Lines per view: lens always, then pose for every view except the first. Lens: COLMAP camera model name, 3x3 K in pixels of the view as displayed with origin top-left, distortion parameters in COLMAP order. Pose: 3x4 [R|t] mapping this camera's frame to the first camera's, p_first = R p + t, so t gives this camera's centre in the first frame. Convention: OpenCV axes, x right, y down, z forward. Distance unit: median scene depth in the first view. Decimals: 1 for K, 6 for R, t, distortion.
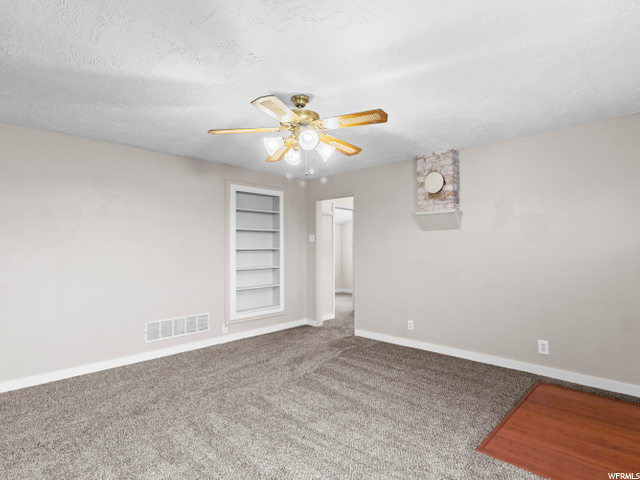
lens RADIAL K [[346.5, 0, 320.5], [0, 346.5, 255.4], [0, 0, 1]] dist [-0.001797, -0.000140]
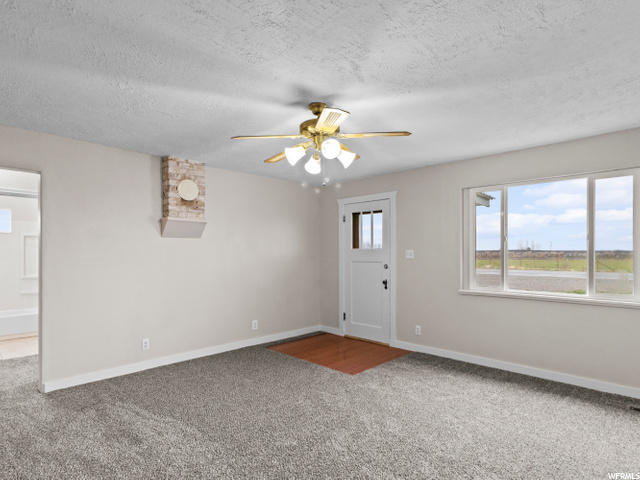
lens RADIAL K [[346.5, 0, 320.5], [0, 346.5, 255.4], [0, 0, 1]] dist [-0.001797, -0.000140]
pose [[-0.003593, -0.003946, 0.999986, -0.681060], [0.023365, 0.999719, 0.004029, -0.017407], [-0.999721, 0.023379, -0.003499, 0.636162]]
